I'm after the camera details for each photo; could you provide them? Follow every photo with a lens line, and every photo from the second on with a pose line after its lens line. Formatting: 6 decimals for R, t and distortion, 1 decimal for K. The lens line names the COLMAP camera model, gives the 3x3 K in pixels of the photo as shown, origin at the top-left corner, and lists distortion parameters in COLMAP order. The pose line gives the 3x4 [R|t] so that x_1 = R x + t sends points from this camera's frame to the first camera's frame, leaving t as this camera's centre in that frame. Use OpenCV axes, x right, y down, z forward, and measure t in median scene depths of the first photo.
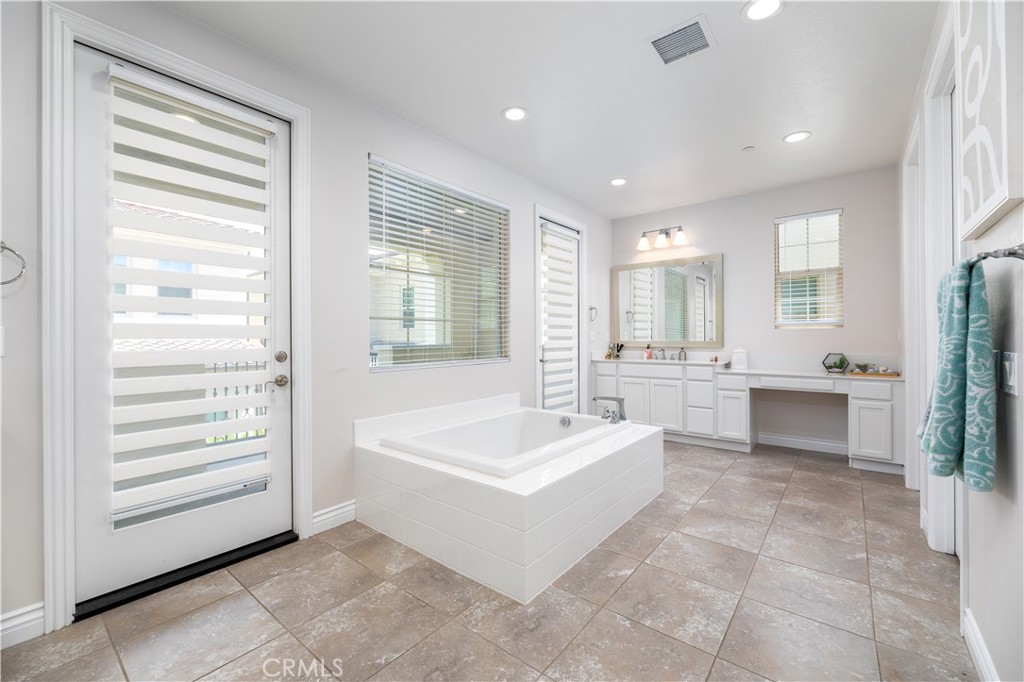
lens RADIAL K [[416.6, 0, 510.4], [0, 416.6, 333.7], [0, 0, 1]] dist [-0.000847, 0.000128]
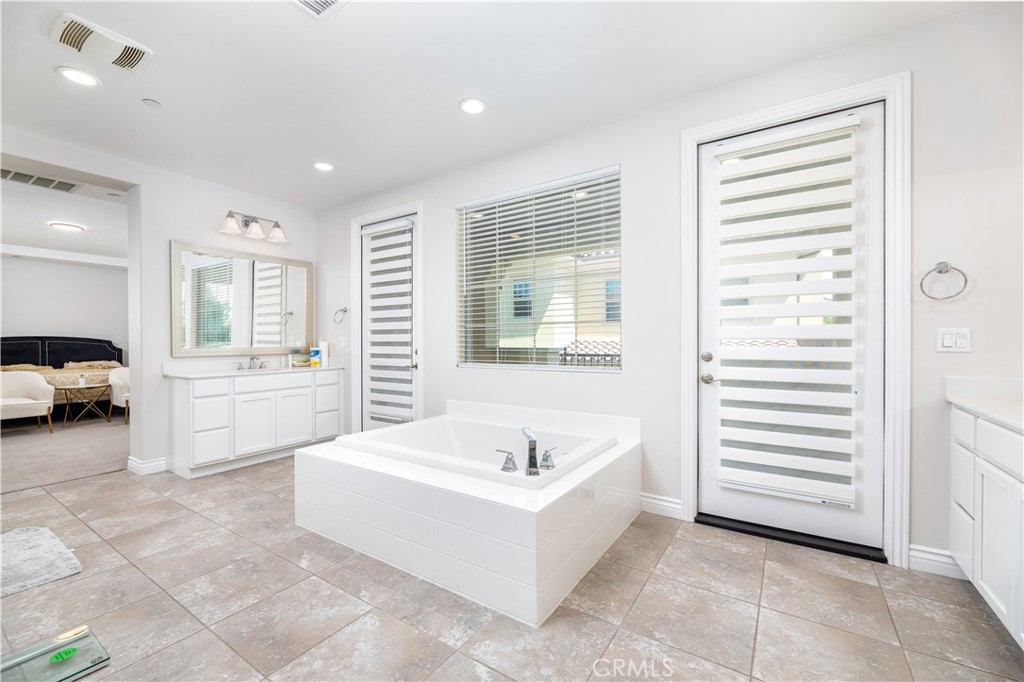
lens RADIAL K [[408.4, 0, 512.0], [0, 408.4, 341.0], [0, 0, 1]] dist [0.000322, -0.002628]
pose [[0.114135, -0.001160, -0.993465, 0.885991], [0.003086, 0.999995, -0.000813, 0.010880], [0.993460, -0.002973, 0.114138, 0.917887]]
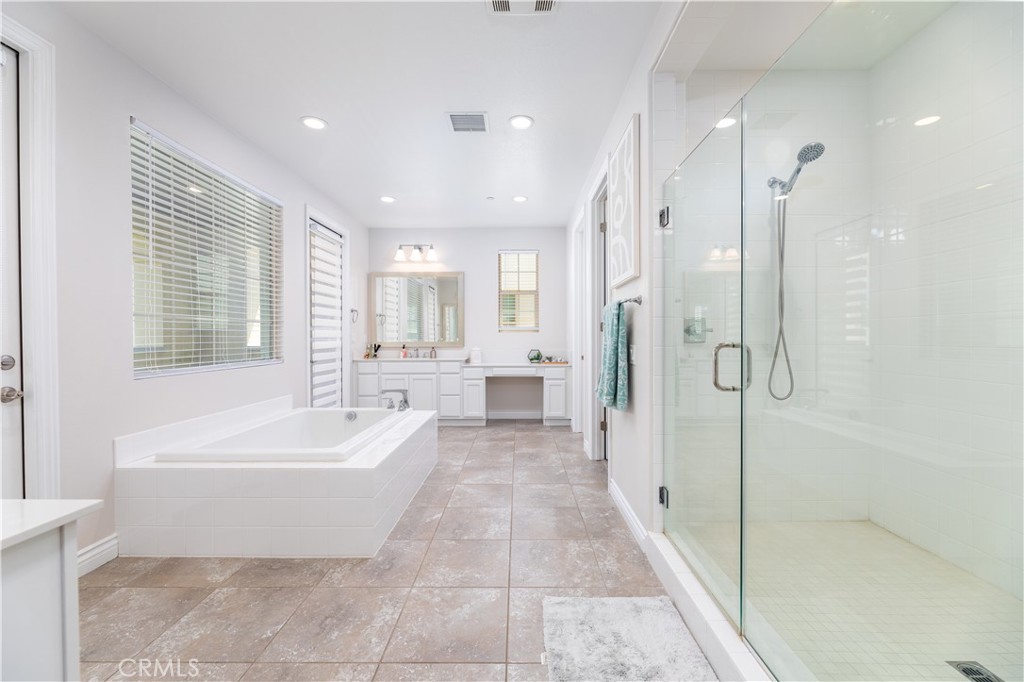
lens RADIAL K [[416.6, 0, 510.4], [0, 416.6, 333.7], [0, 0, 1]] dist [-0.000847, 0.000128]
pose [[0.787684, 0.009248, 0.616009, -0.234180], [-0.006900, 0.999957, -0.006190, 0.001373], [-0.616040, 0.000625, 0.787714, -0.118112]]
